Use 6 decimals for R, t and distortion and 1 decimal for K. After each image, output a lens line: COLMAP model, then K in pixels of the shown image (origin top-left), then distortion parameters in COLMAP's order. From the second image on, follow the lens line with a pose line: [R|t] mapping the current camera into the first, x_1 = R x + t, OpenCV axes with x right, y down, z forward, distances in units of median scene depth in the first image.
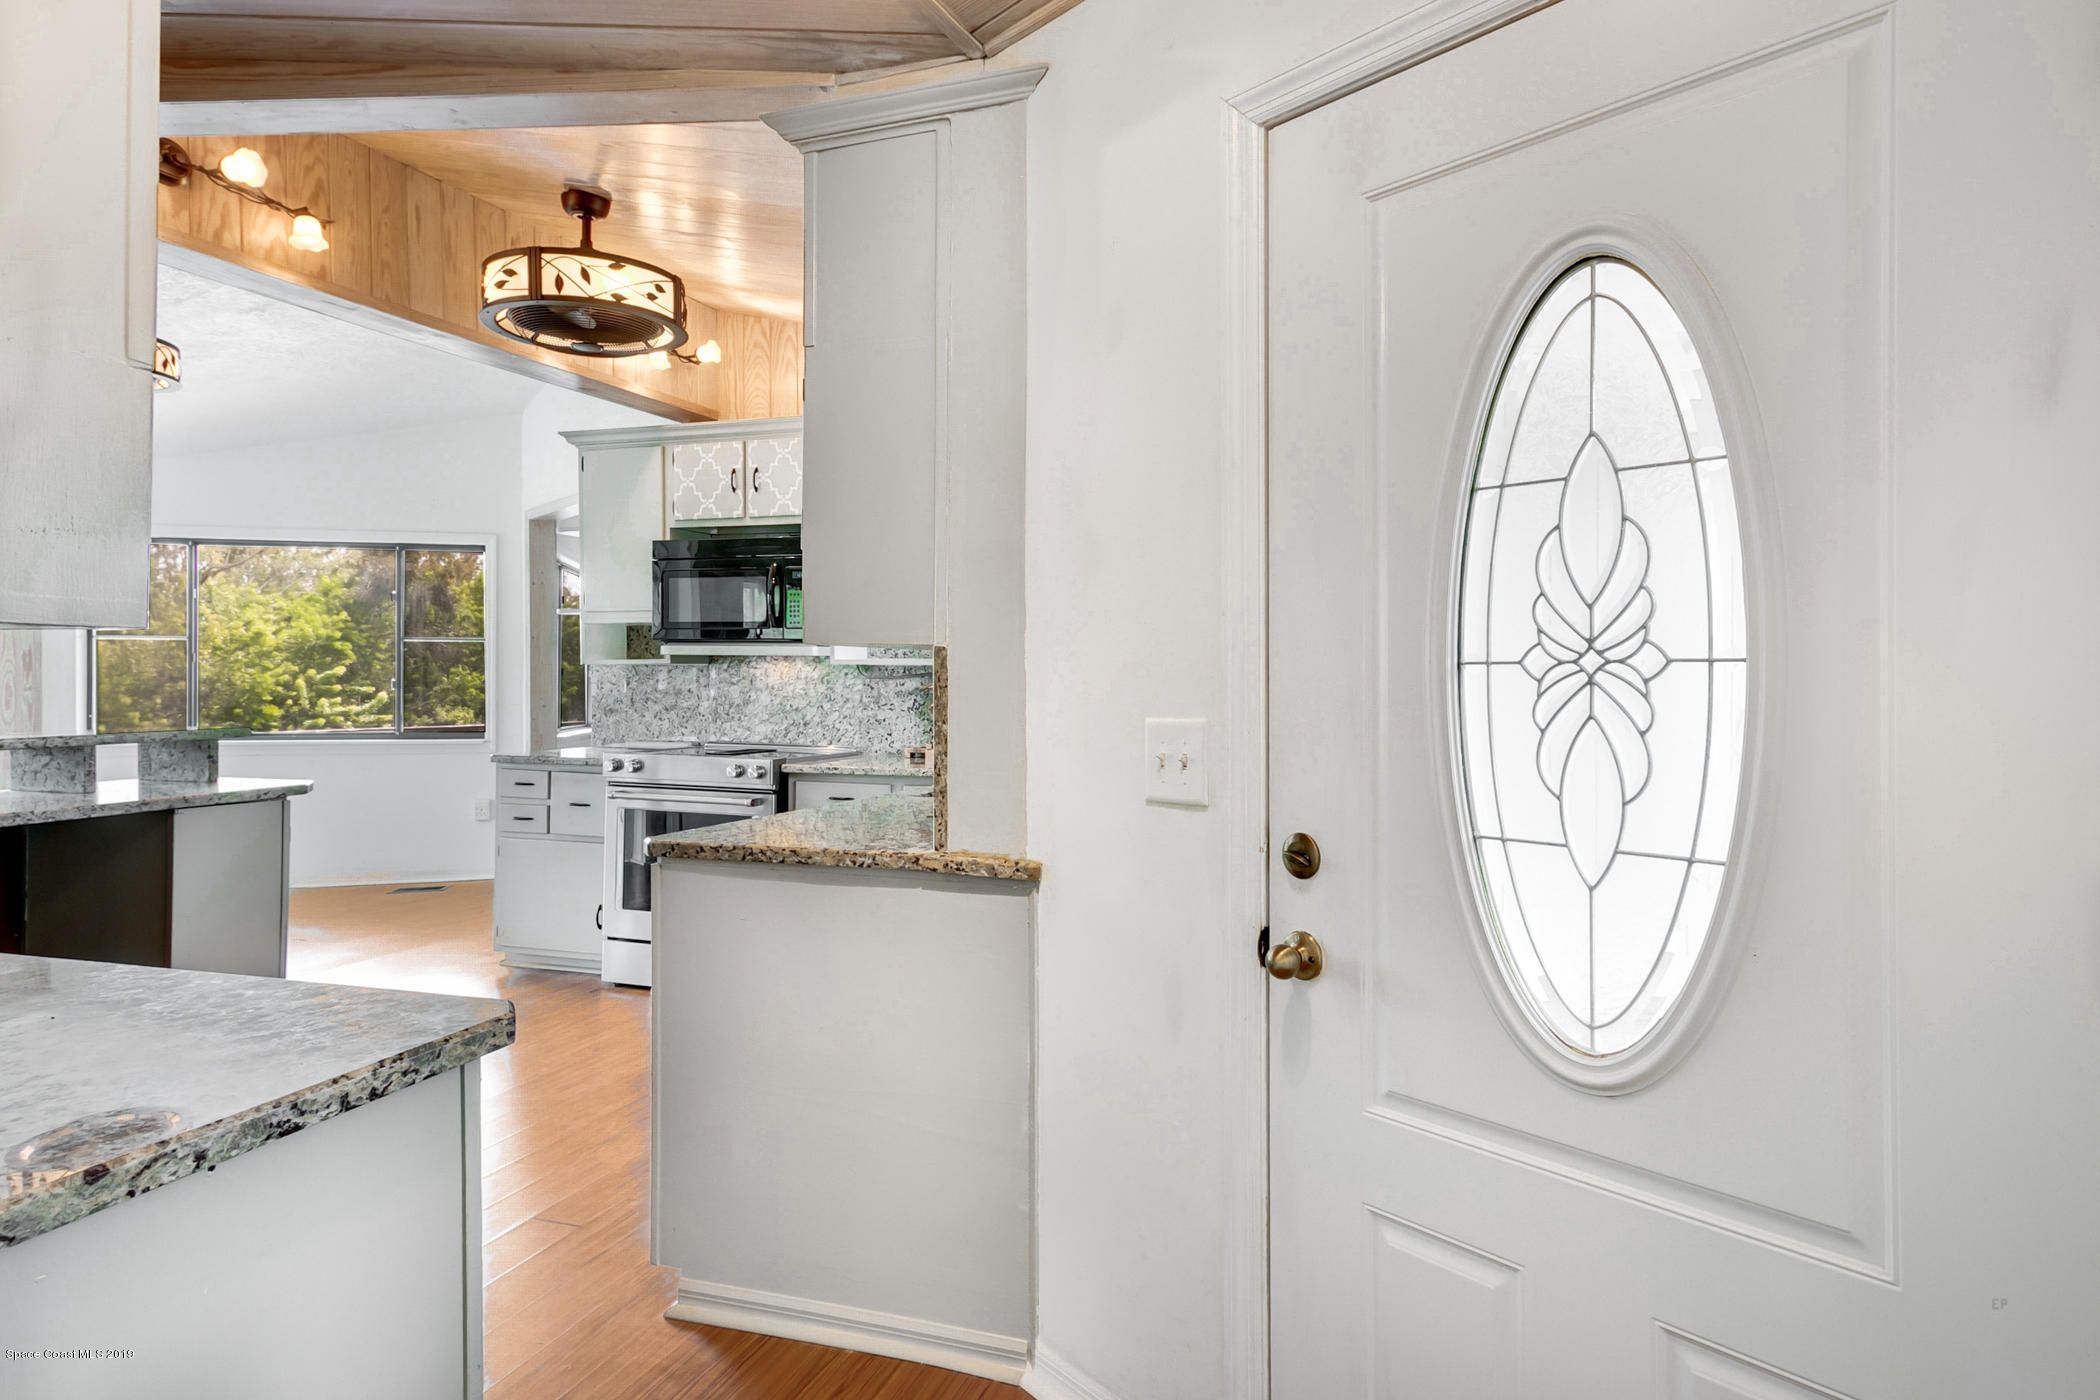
lens RADIAL K [[1143.0, 0, 1084.7], [0, 1143.0, 672.1], [0, 0, 1]] dist [0.008003, 0.005213]
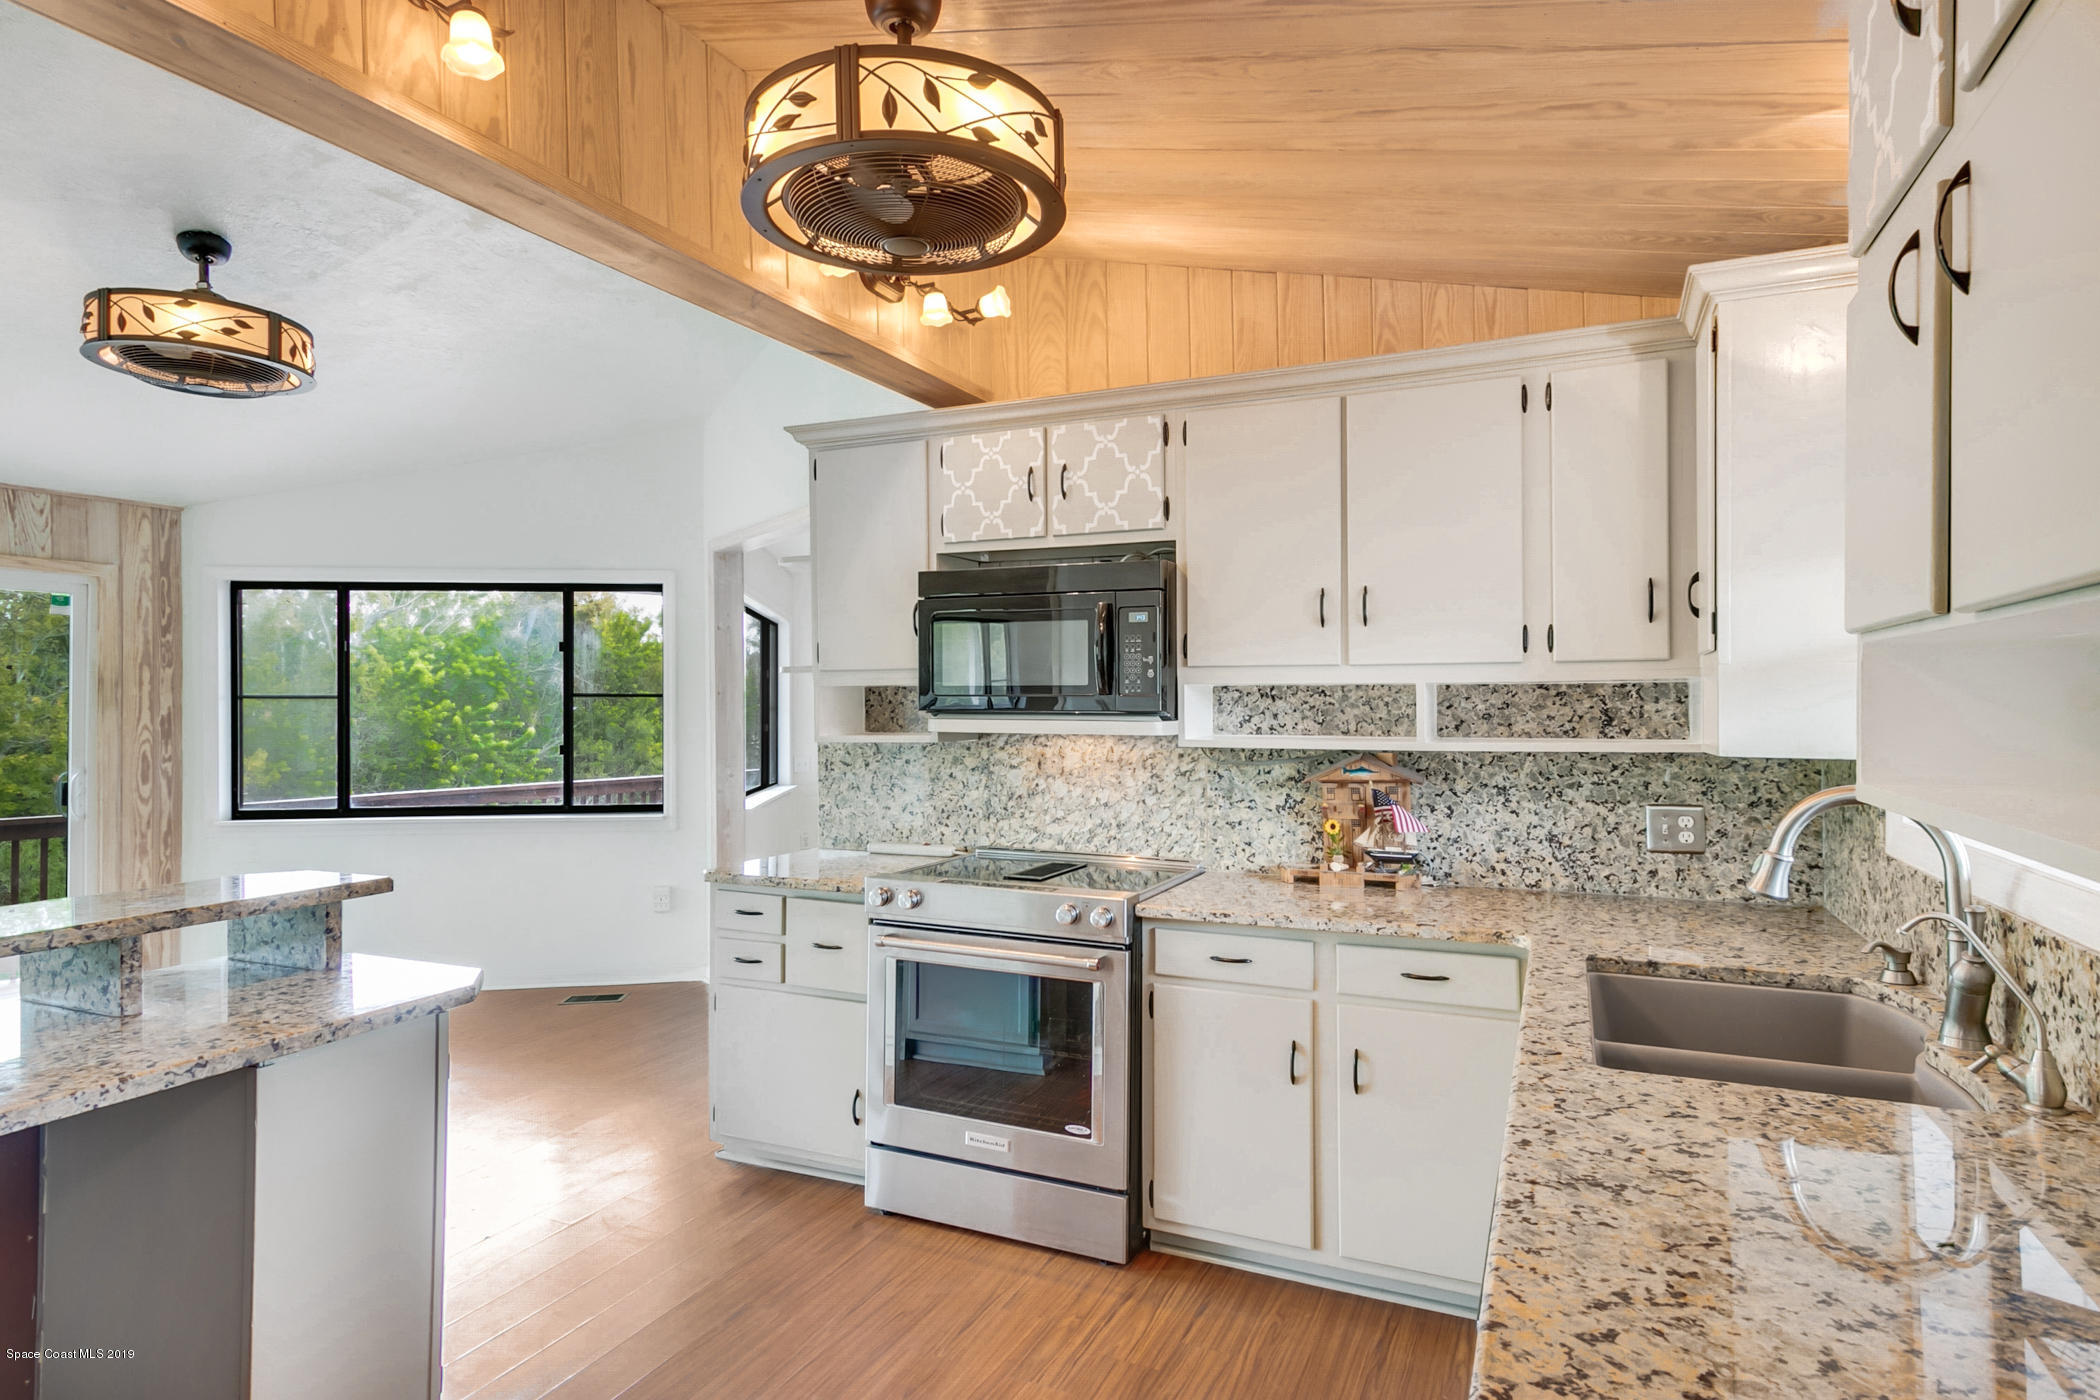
lens RADIAL K [[1143.0, 0, 1055.4], [0, 1143.0, 697.7], [0, 0, 1]] dist [0.008003, 0.005213]
pose [[0.993021, -0.006506, -0.117759, -0.200797], [0.006248, 0.999977, -0.002559, -0.032578], [0.117773, 0.001805, 0.993039, 0.291364]]
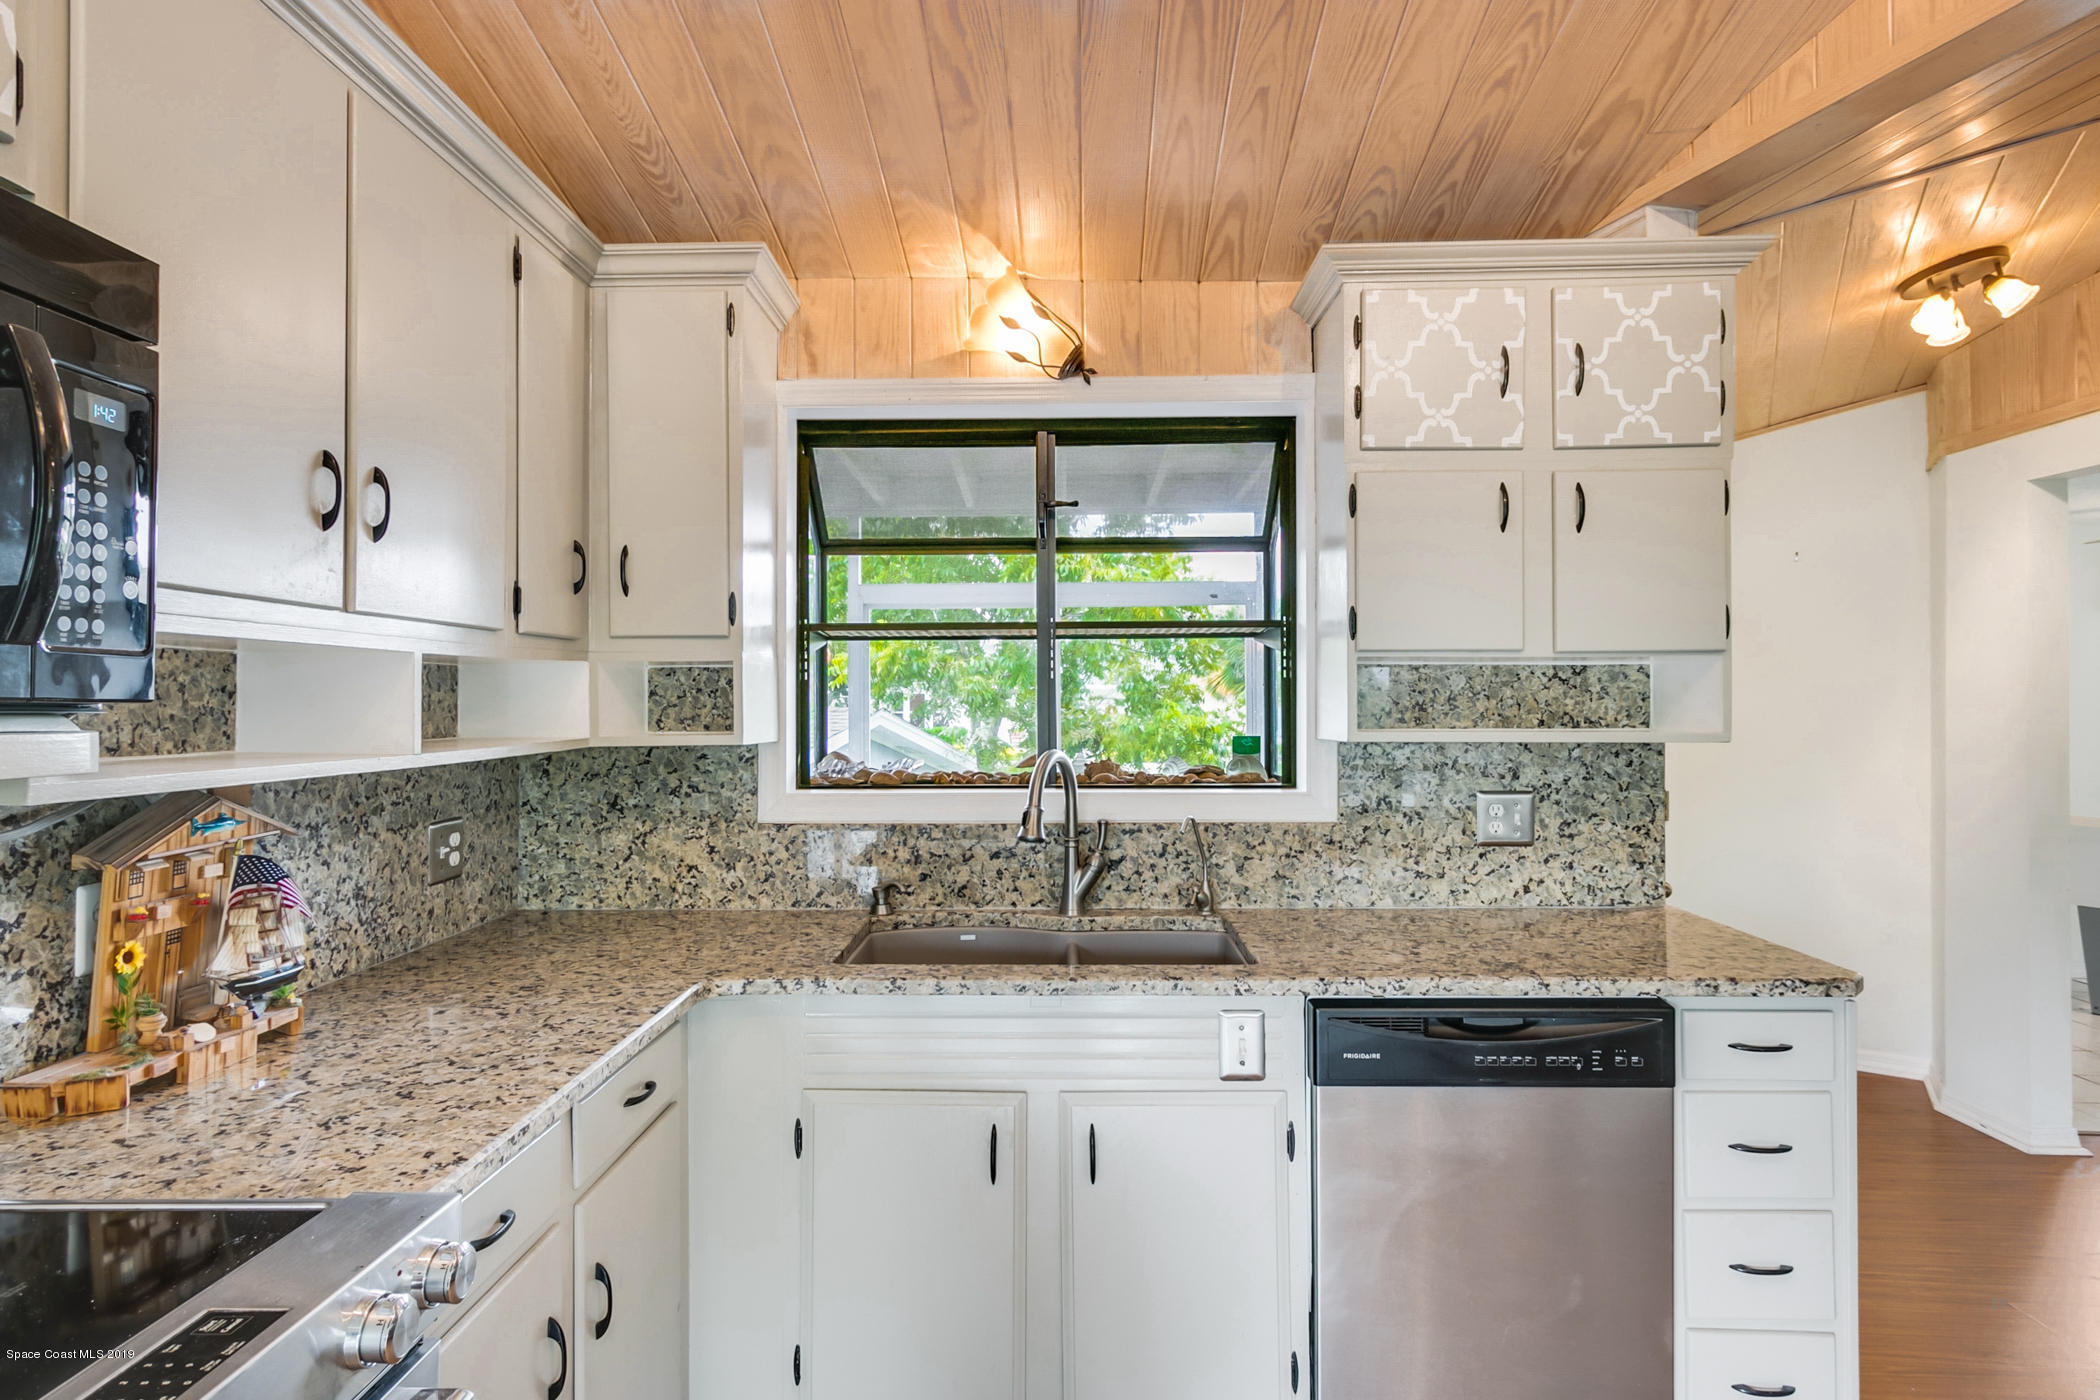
lens RADIAL K [[1143.0, 0, 1031.9], [0, 1143.0, 699.9], [0, 0, 1]] dist [0.008003, 0.005213]
pose [[-0.264458, -0.001518, 0.964396, -0.469246], [-0.002451, 0.999997, 0.000902, -0.027000], [-0.964394, -0.002125, -0.264461, 0.811056]]
